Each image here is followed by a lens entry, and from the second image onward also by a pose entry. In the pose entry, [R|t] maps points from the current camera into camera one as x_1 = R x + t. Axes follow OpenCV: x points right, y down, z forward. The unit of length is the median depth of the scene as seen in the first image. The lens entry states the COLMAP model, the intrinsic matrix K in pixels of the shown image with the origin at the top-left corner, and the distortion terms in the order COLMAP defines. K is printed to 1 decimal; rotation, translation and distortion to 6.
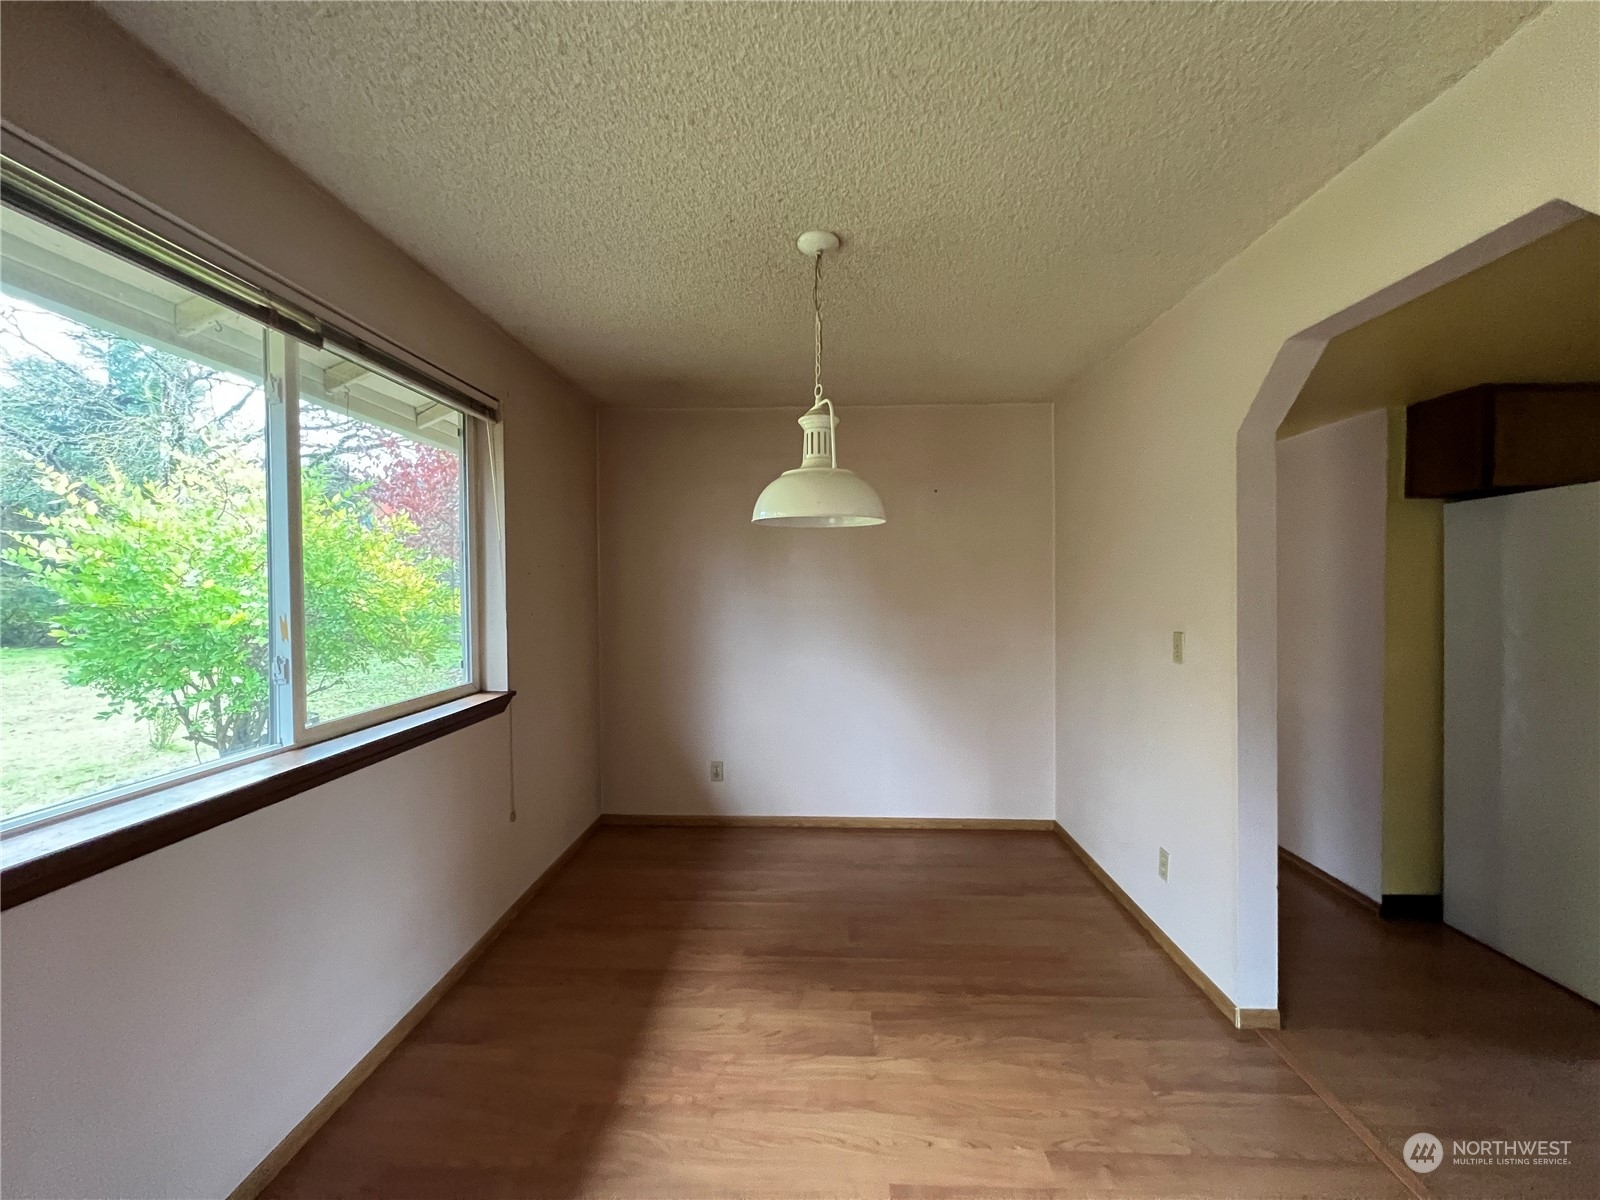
lens RADIAL K [[631.4, 0, 796.1], [0, 631.4, 596.3], [0, 0, 1]] dist [-0.000811, 0.000035]
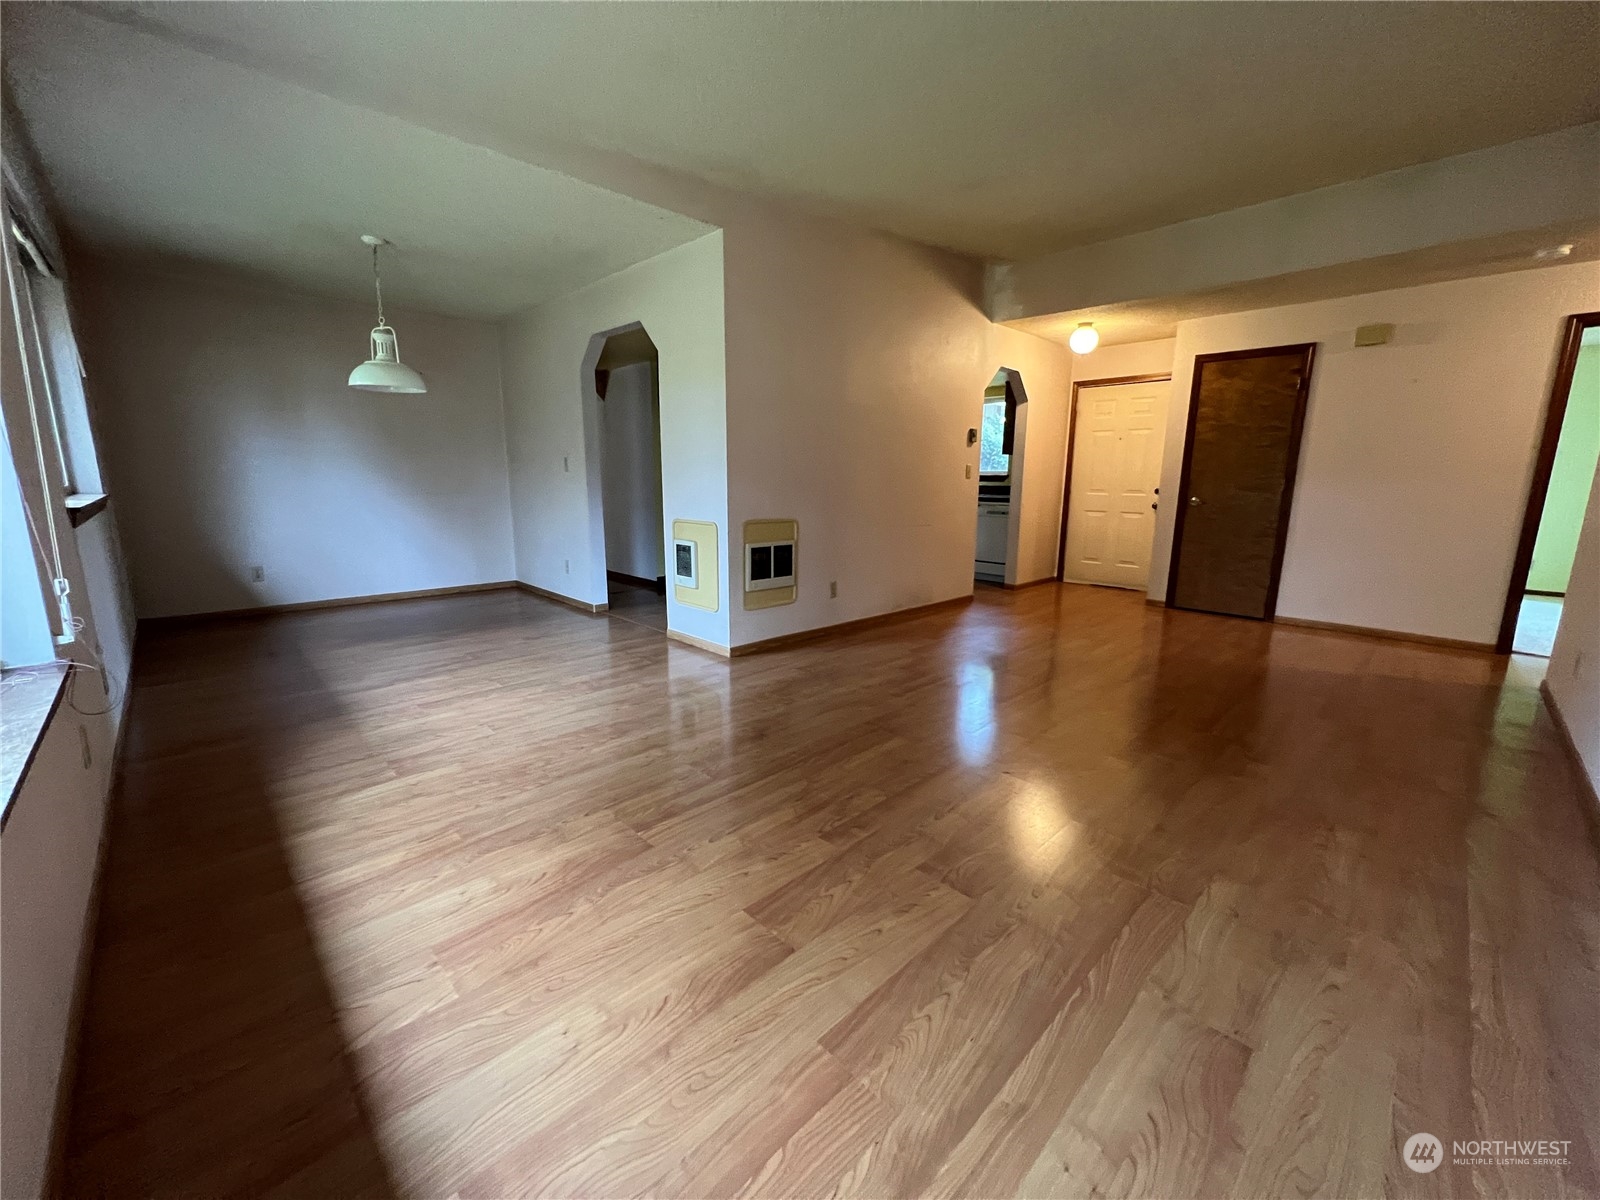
lens RADIAL K [[631.4, 0, 796.1], [0, 631.4, 596.3], [0, 0, 1]] dist [-0.000811, 0.000035]
pose [[0.682202, -0.124209, 0.720536, -0.607993], [0.000924, 0.985611, 0.169029, 0.196972], [-0.731163, -0.114646, 0.672500, -1.382666]]
